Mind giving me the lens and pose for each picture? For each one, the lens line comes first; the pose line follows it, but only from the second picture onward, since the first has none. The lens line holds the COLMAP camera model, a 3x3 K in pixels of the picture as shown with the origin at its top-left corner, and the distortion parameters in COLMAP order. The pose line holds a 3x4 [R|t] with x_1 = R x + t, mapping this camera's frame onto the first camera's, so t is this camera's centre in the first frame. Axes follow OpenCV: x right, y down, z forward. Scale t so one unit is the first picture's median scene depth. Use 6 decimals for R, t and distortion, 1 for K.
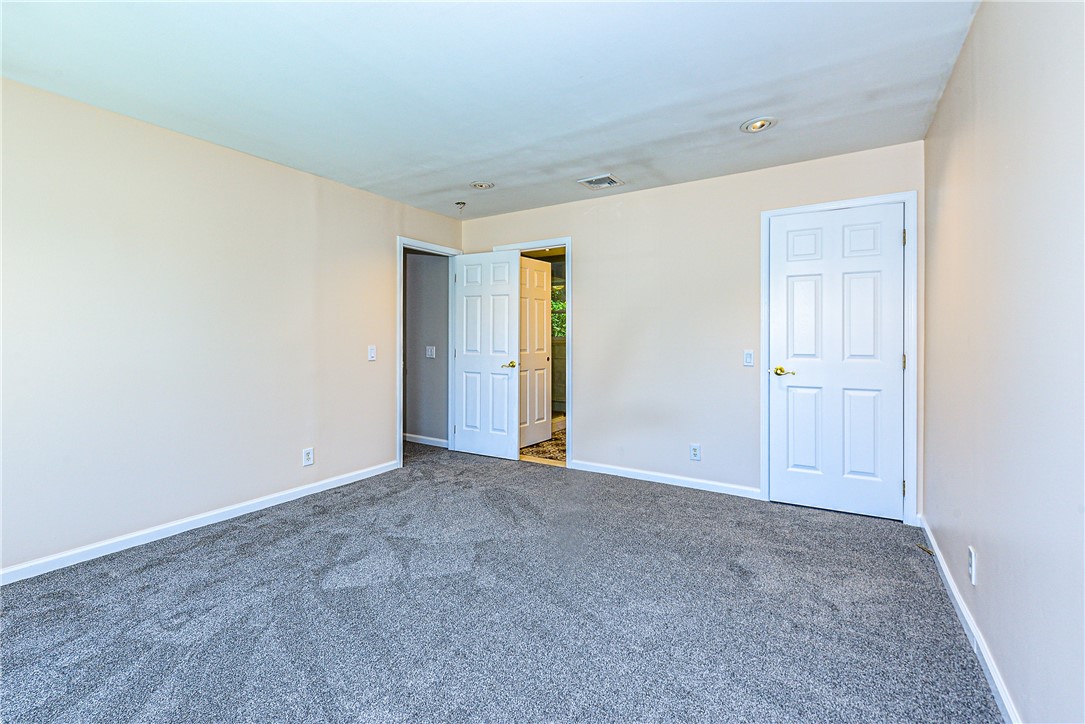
lens RADIAL K [[484.2, 0, 540.7], [0, 484.2, 334.8], [0, 0, 1]] dist [0.002802, -0.000243]
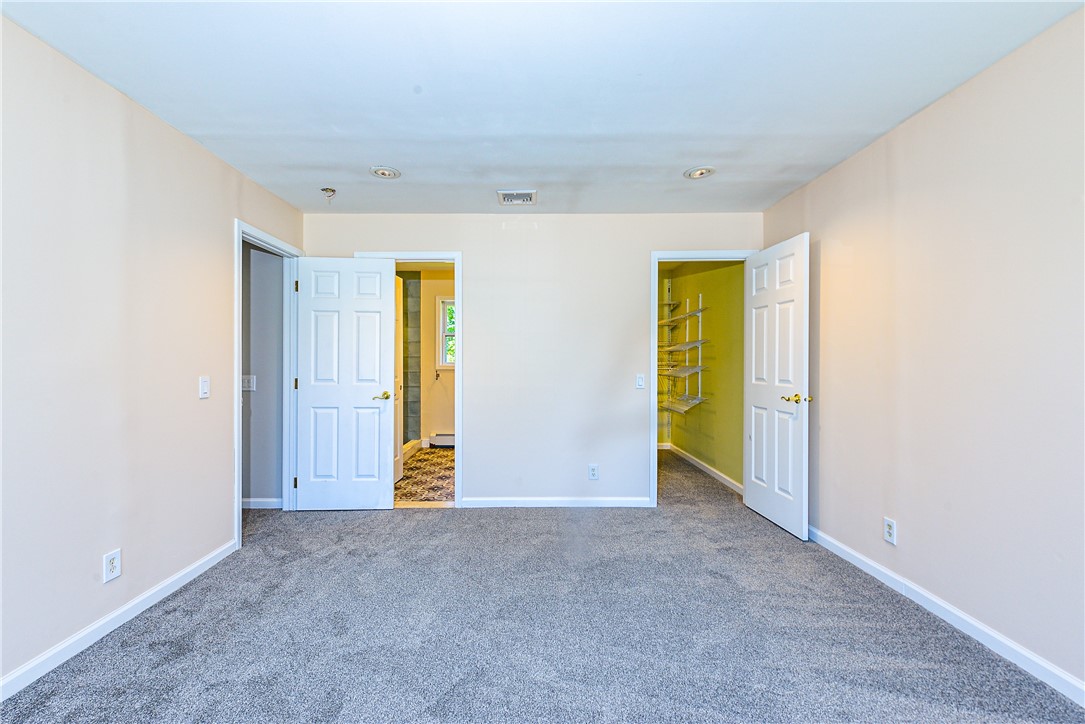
lens RADIAL K [[460.6, 0, 542.5], [0, 460.6, 362.0], [0, 0, 1]] dist [0.002646, -0.000301]
pose [[0.841375, -0.000709, 0.540451, -0.312159], [-0.001832, 0.999990, 0.004164, -0.000673], [-0.540448, -0.004494, 0.841365, 0.219889]]
